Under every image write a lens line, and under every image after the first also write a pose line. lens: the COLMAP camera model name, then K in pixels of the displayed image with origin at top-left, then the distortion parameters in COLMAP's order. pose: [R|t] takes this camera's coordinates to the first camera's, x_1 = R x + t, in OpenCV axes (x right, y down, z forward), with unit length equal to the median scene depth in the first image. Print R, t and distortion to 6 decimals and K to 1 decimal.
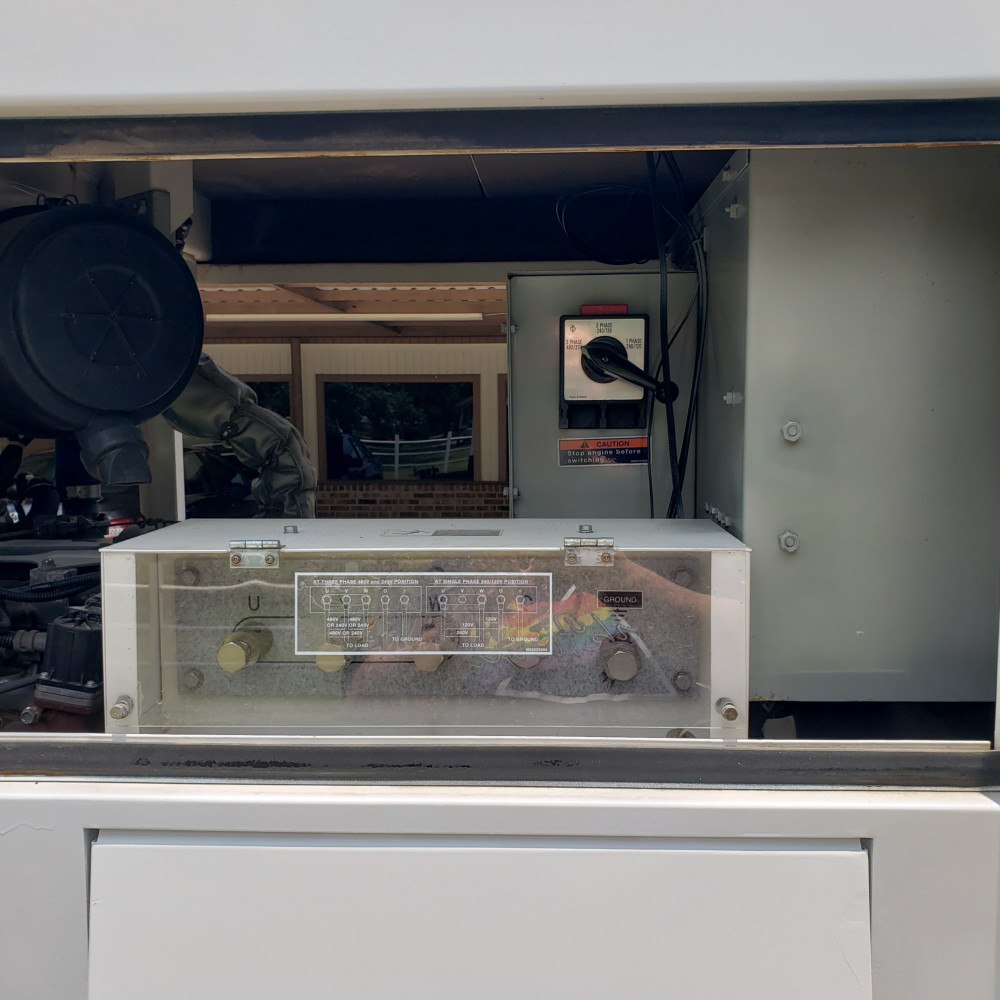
lens RADIAL K [[1008.2, 0, 500.0], [0, 1008.2, 500.0], [0, 0, 1]] dist [0.003724, -0.002124]
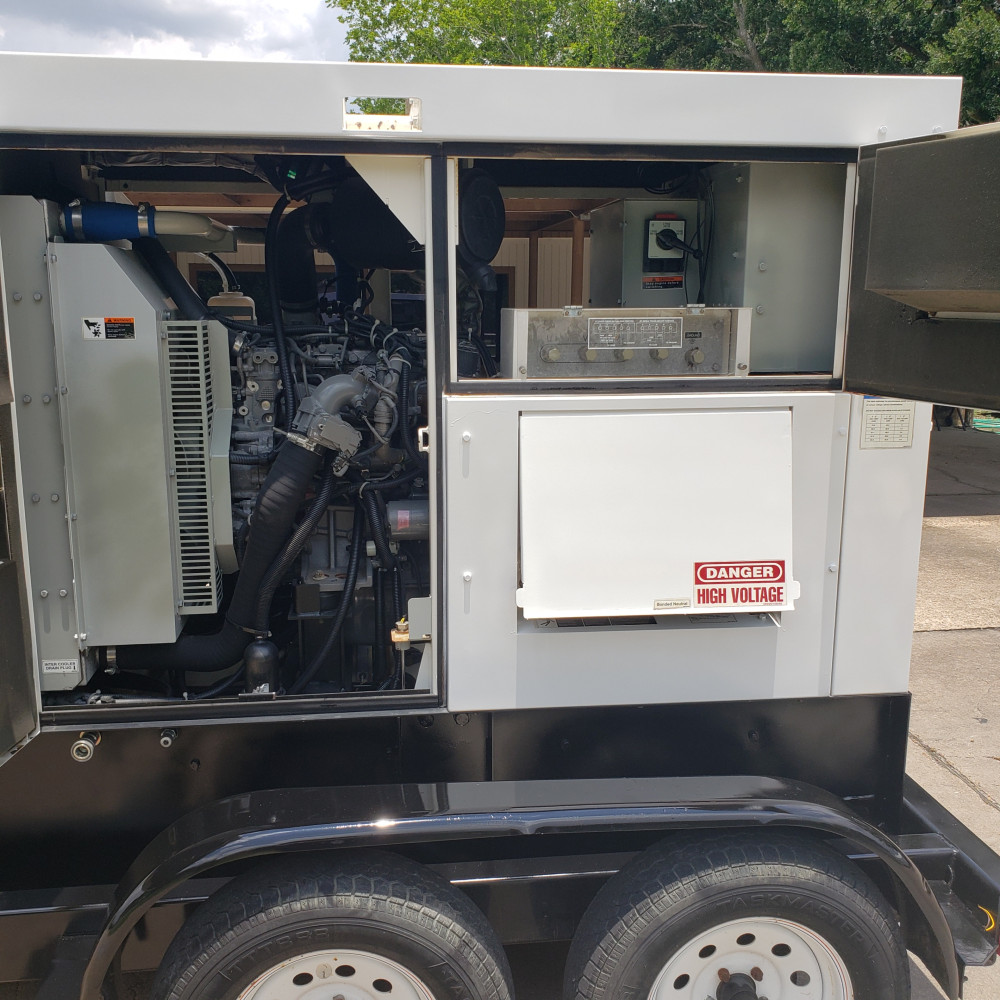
lens RADIAL K [[1008.2, 0, 500.0], [0, 1008.2, 500.0], [0, 0, 1]] dist [0.003724, -0.002124]
pose [[0.987336, -0.026850, 0.156354, -0.639562], [0.010848, 0.994693, 0.102312, 0.205842], [-0.158271, -0.099320, 0.982388, -1.206697]]
